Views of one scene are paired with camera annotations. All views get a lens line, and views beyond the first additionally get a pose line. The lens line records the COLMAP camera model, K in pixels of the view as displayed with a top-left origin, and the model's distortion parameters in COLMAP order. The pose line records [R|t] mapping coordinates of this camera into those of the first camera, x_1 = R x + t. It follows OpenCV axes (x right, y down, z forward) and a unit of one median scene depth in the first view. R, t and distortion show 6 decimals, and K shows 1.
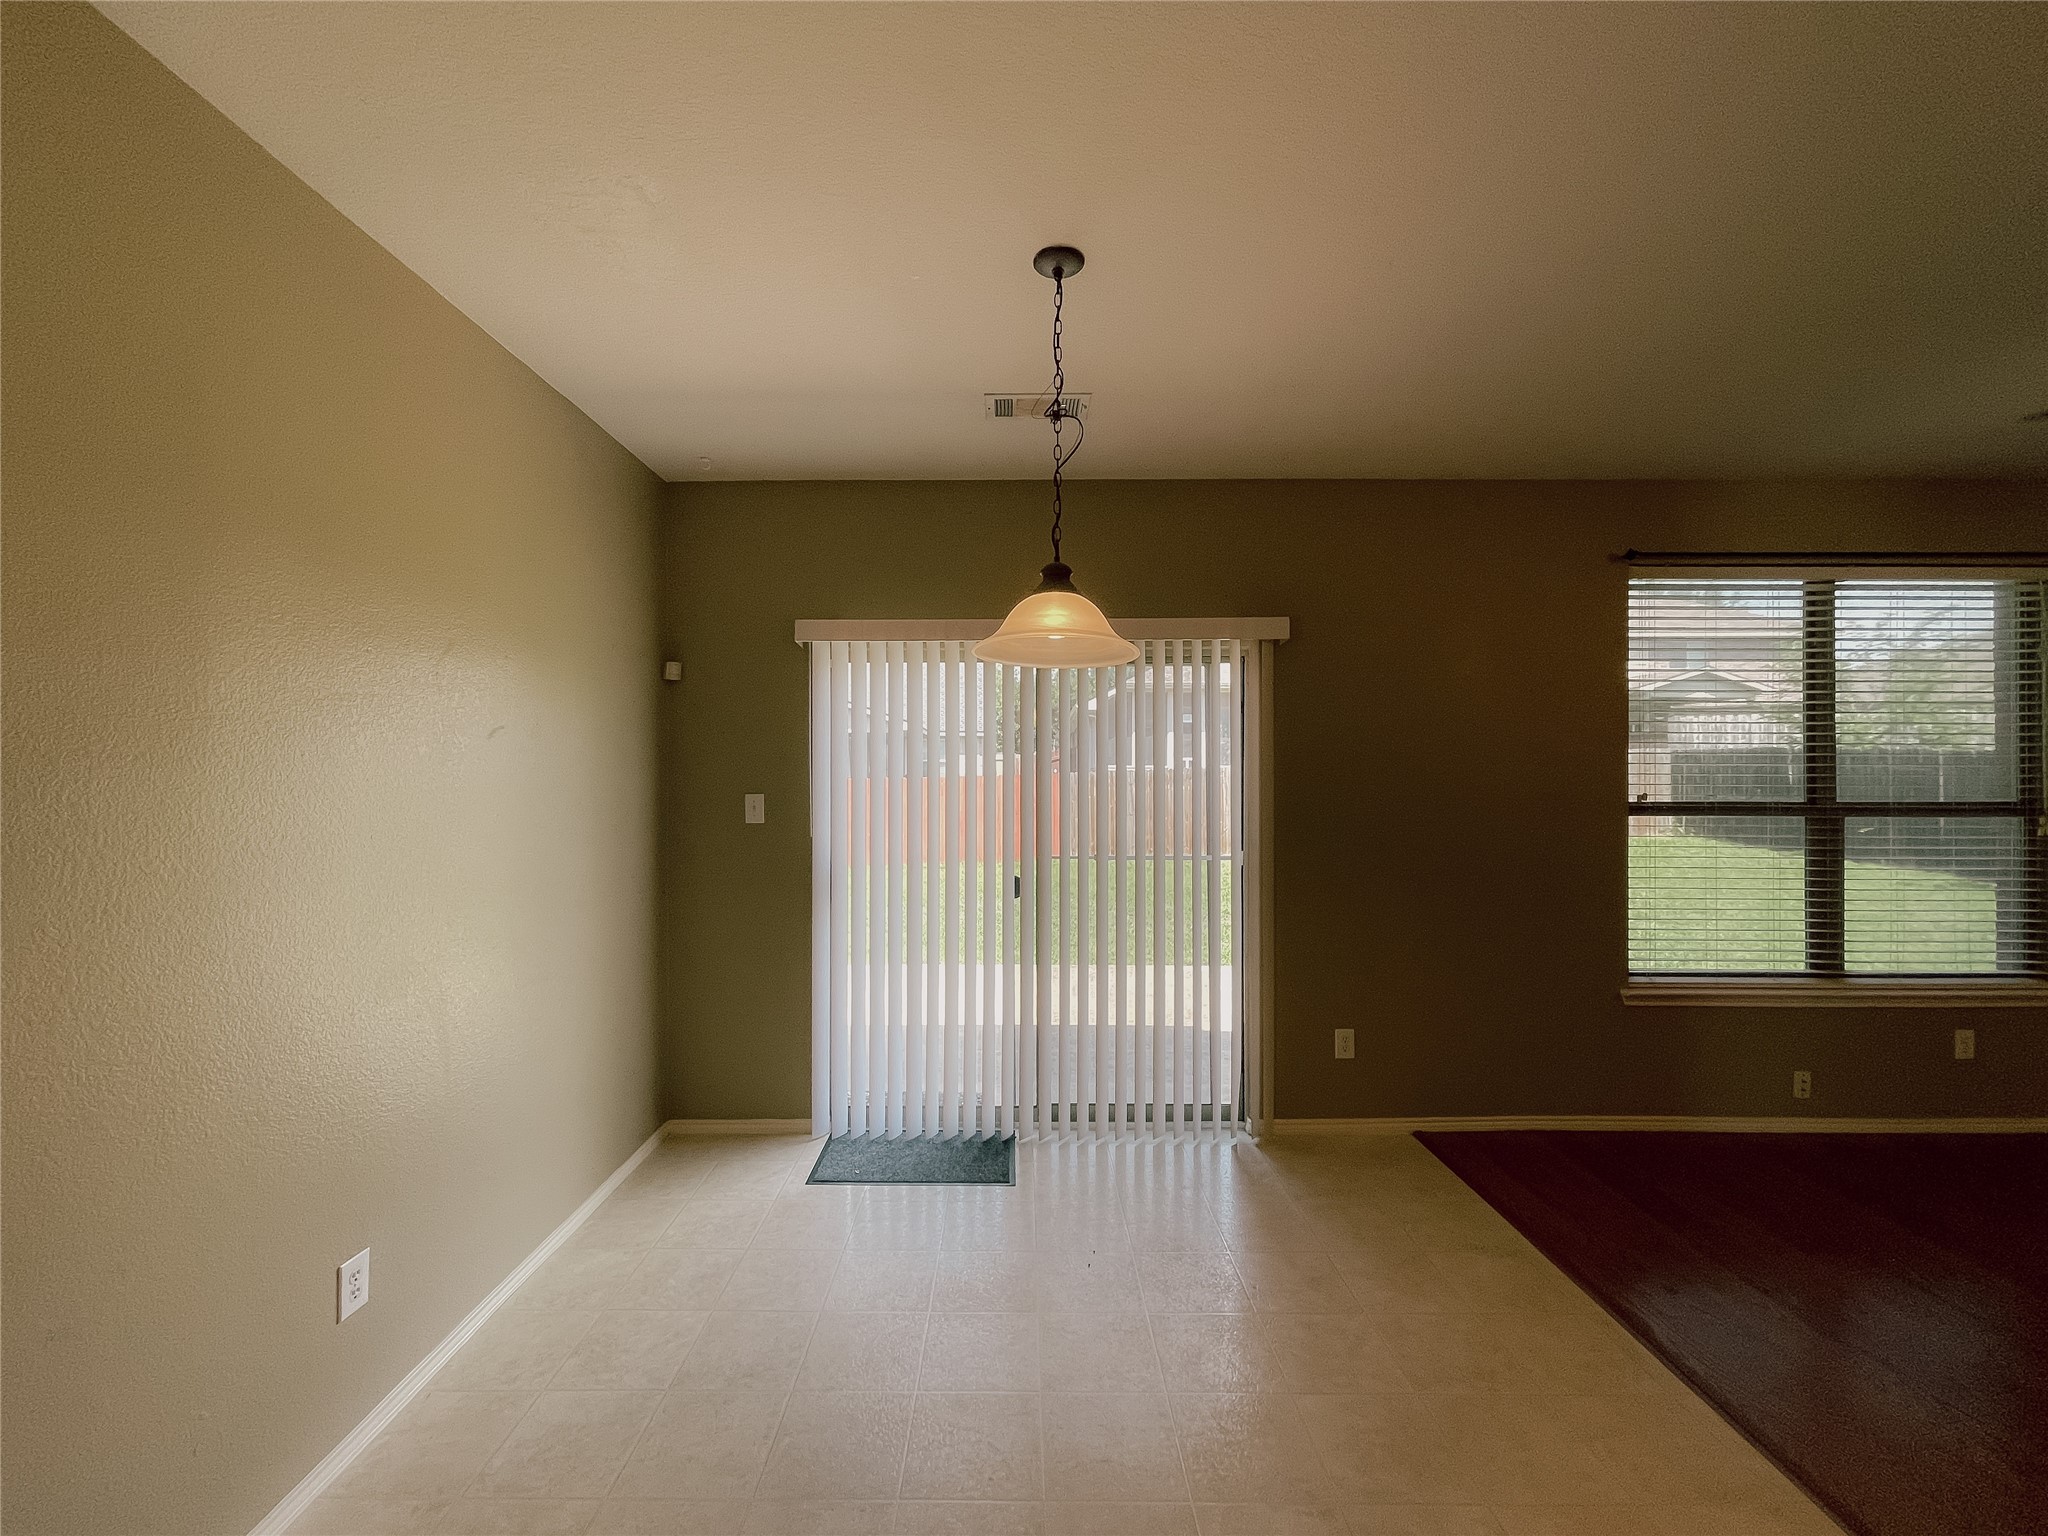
lens RADIAL K [[838.7, 0, 1013.2], [0, 838.7, 774.2], [0, 0, 1]] dist [-0.004102, 0.001277]
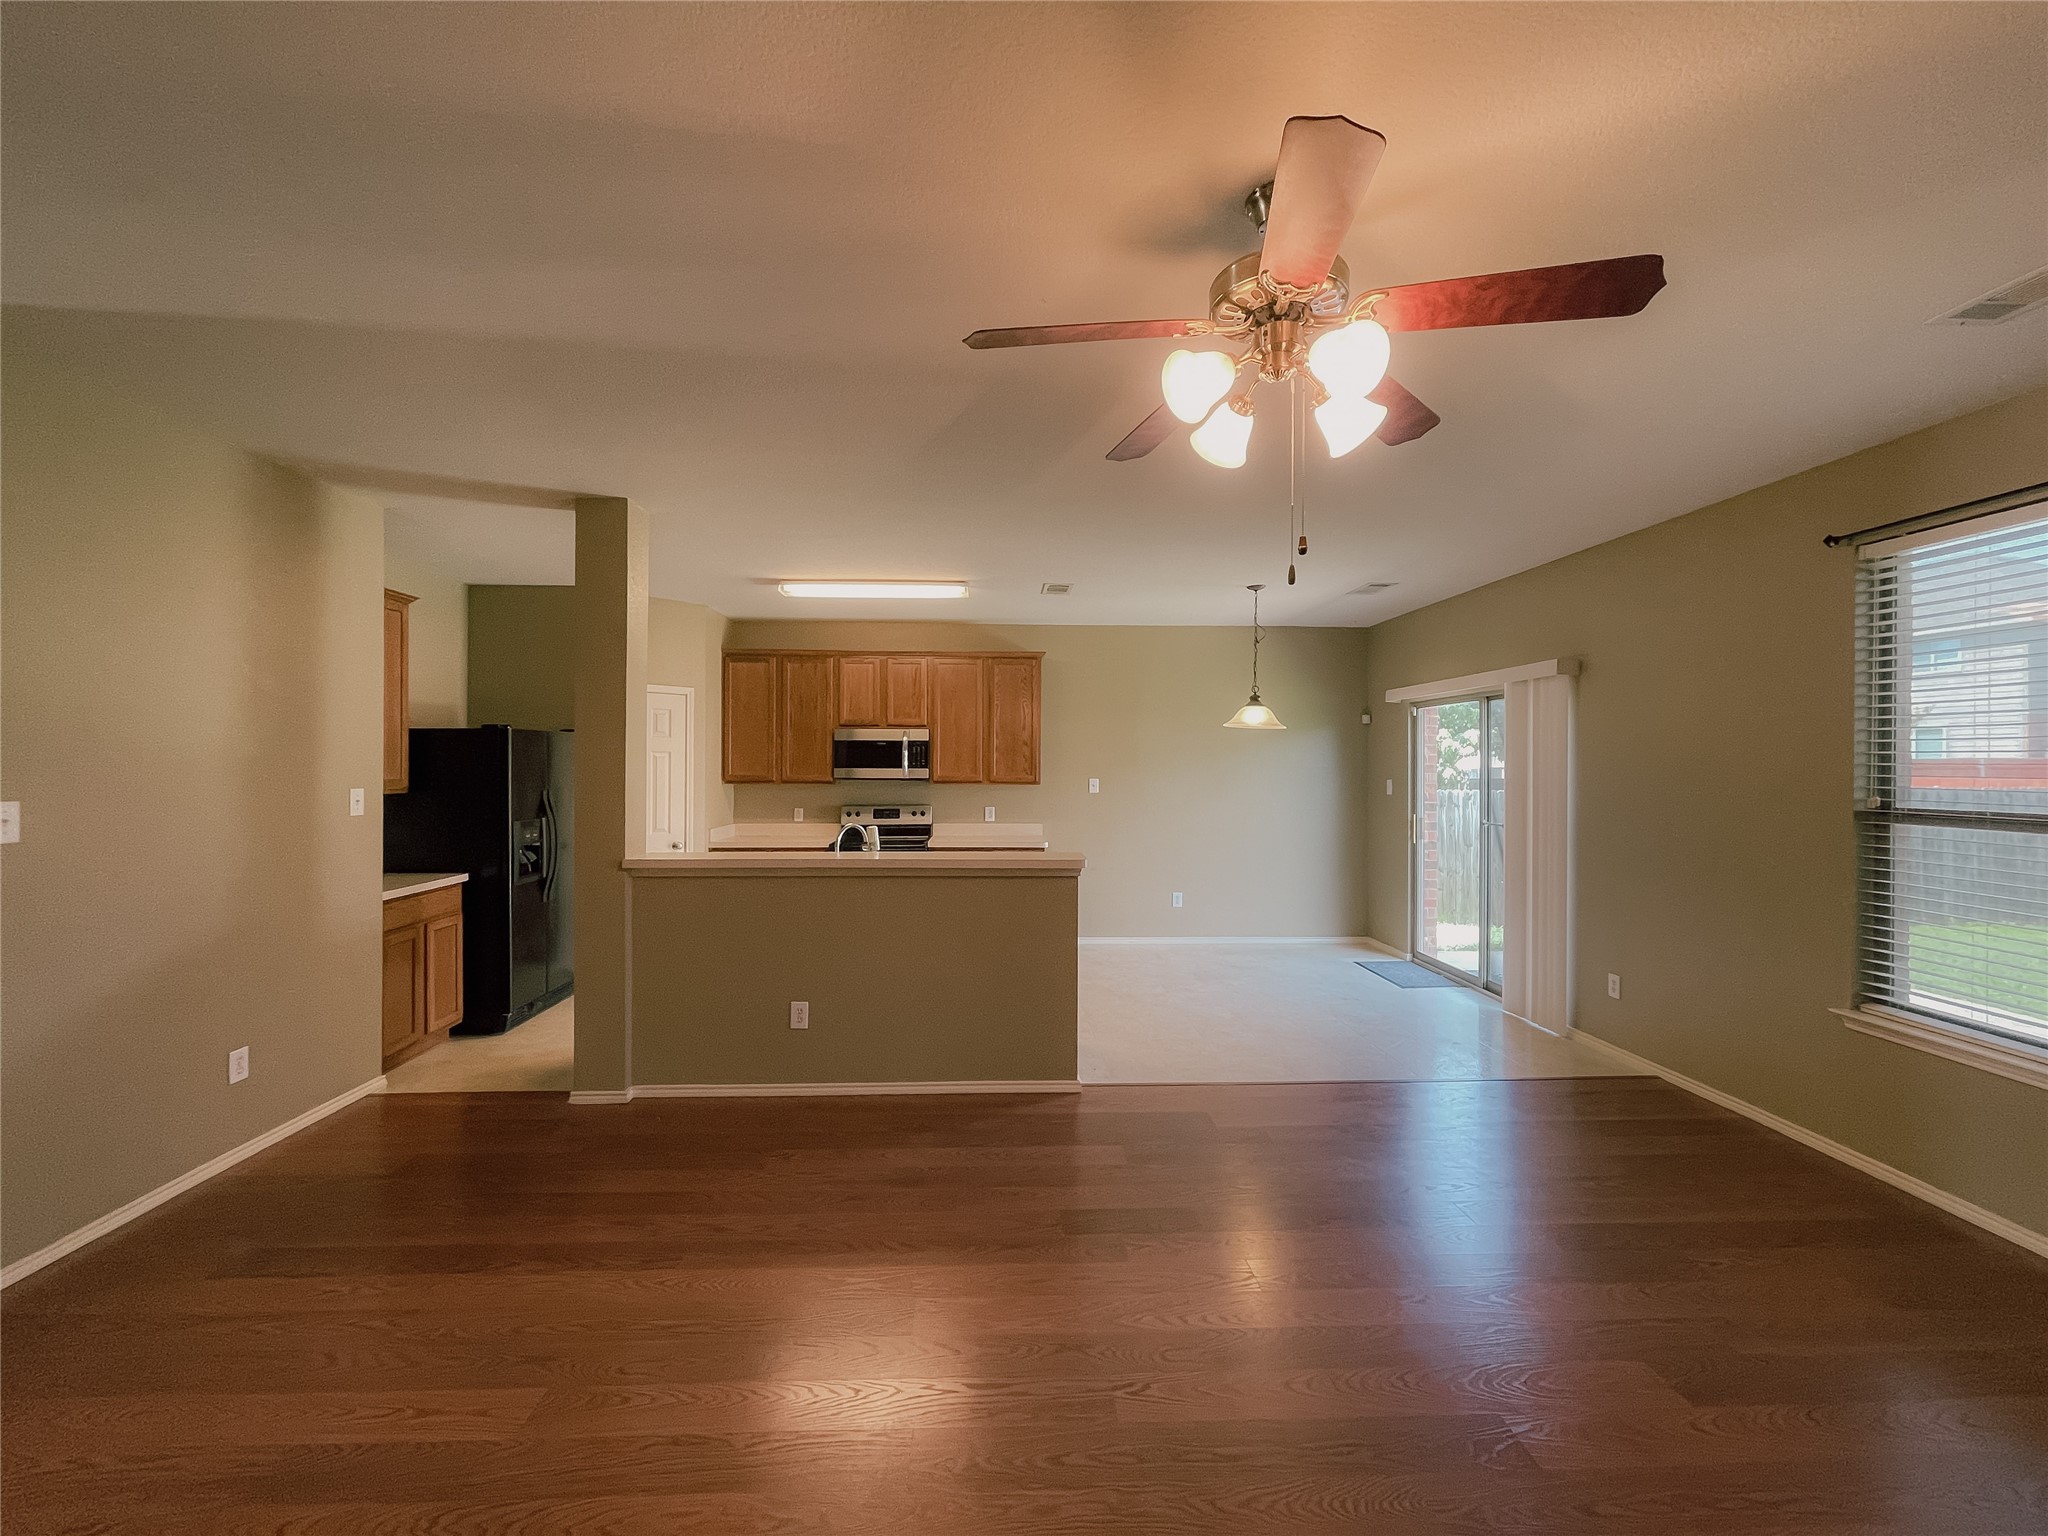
lens RADIAL K [[838.7, 0, 1010.2], [0, 838.7, 757.2], [0, 0, 1]] dist [-0.004102, 0.001277]
pose [[0.037151, -0.006475, -0.999289, 1.621286], [-0.006187, 0.999958, -0.006710, -0.009077], [0.999290, 0.006432, 0.037110, 0.044130]]
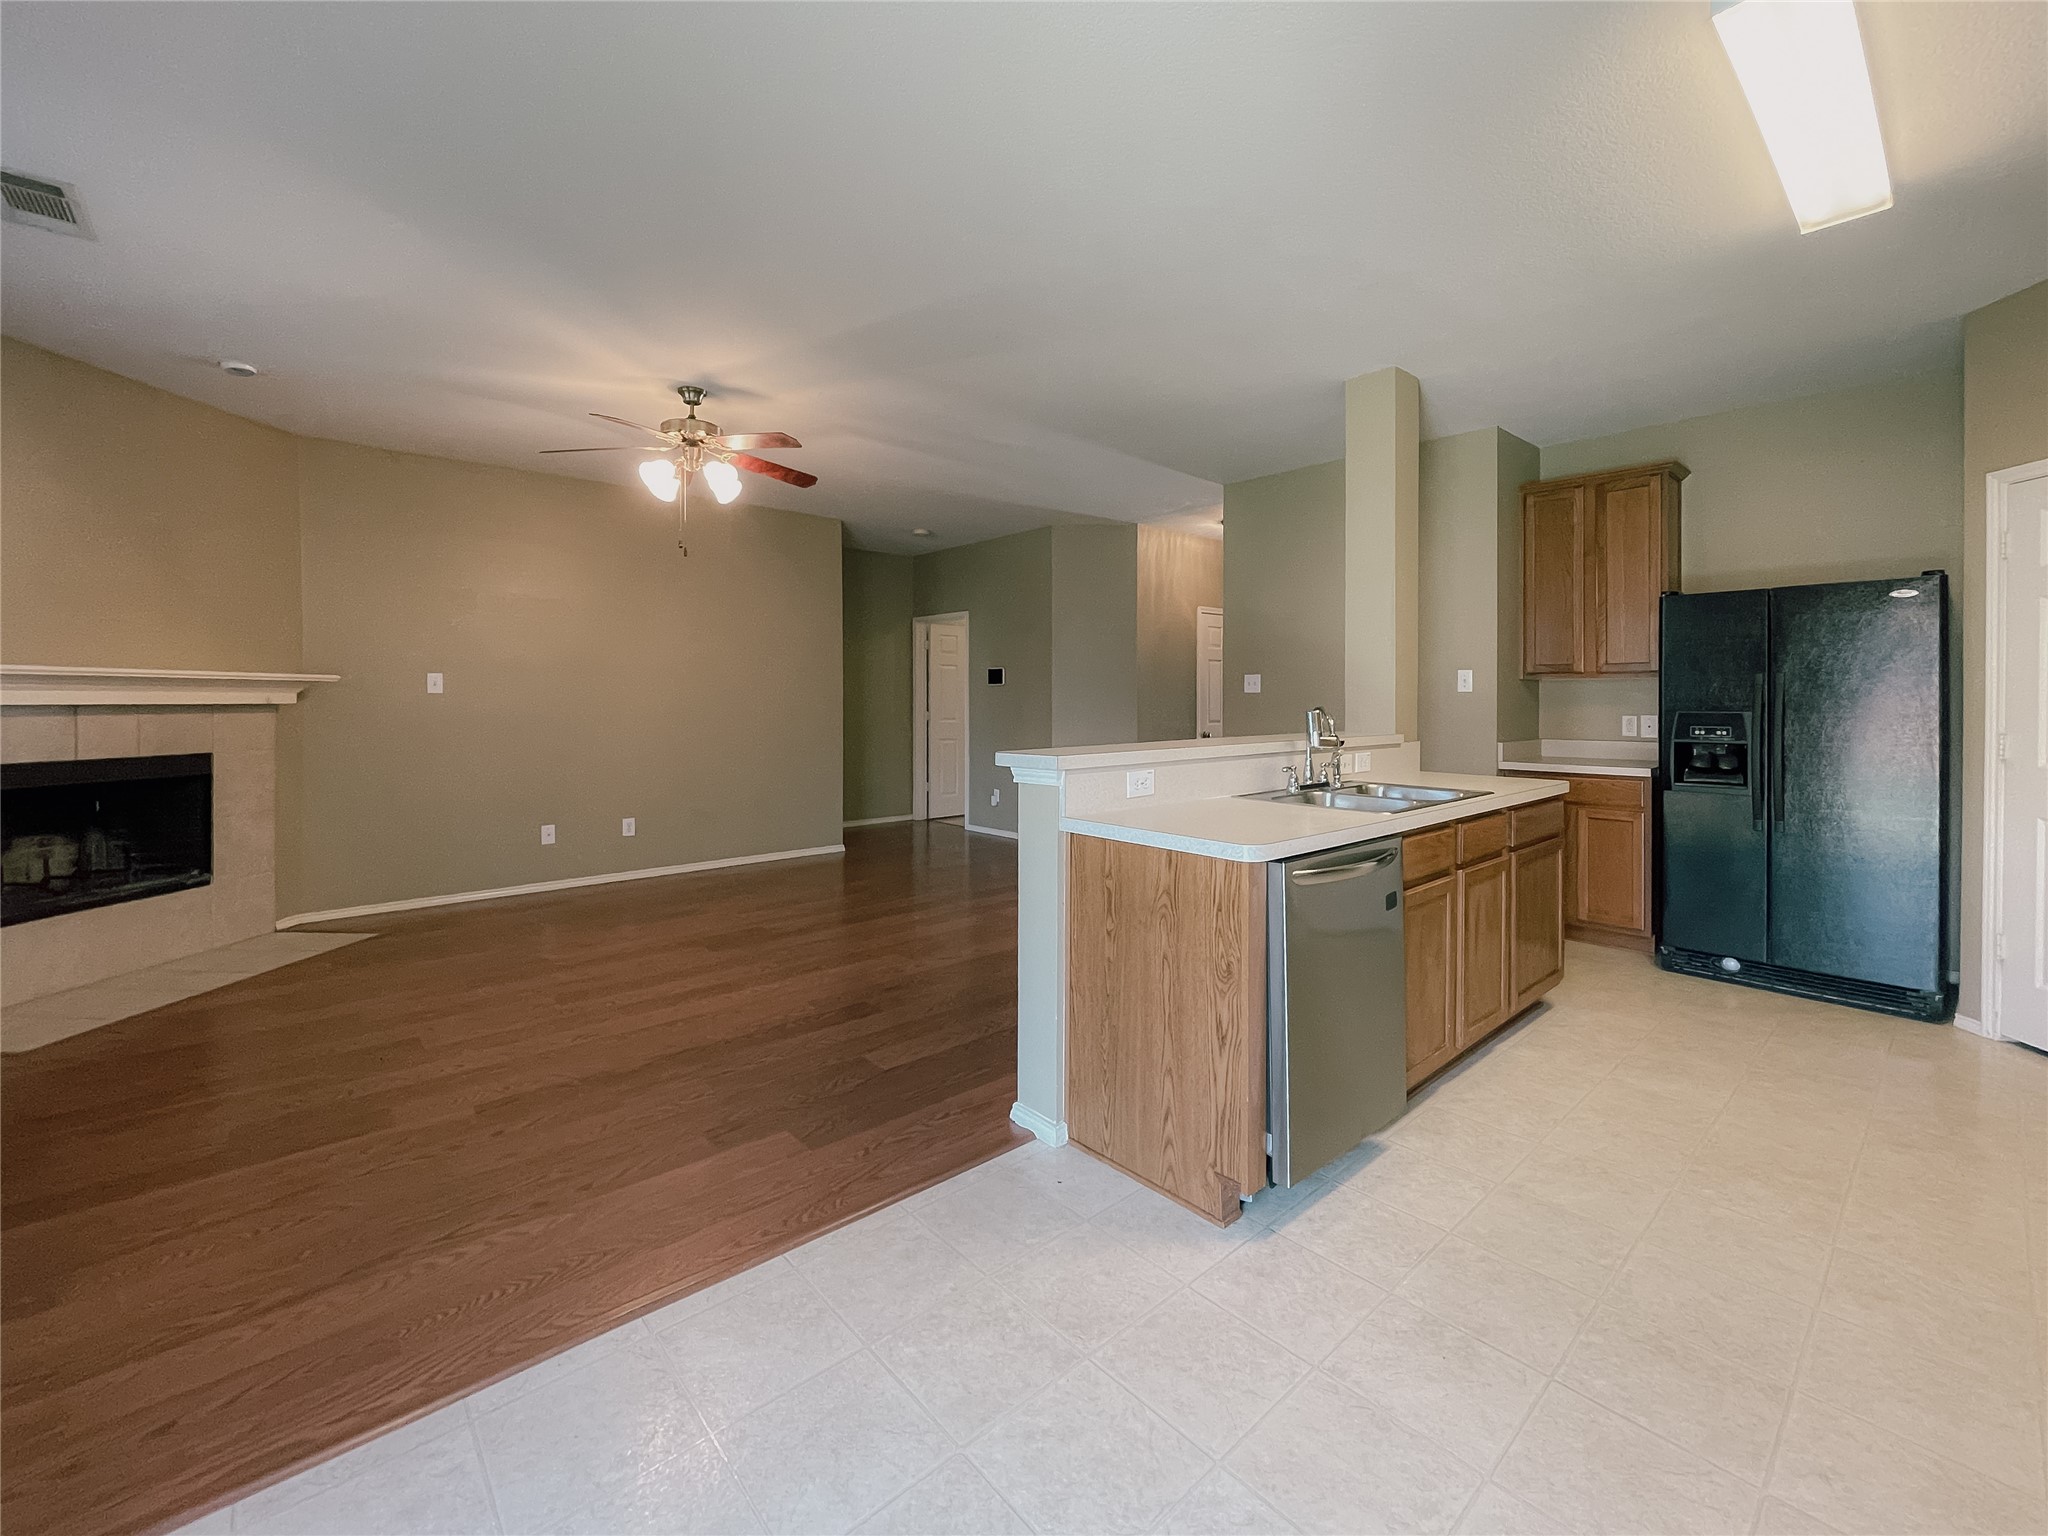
lens RADIAL K [[838.7, 0, 1036.5], [0, 838.7, 698.0], [0, 0, 1]] dist [-0.004102, 0.001277]
pose [[-0.672883, 0.000381, 0.739749, -0.042281], [0.003288, 0.999992, 0.002476, 0.069214], [-0.739742, 0.004098, -0.672879, 0.645828]]
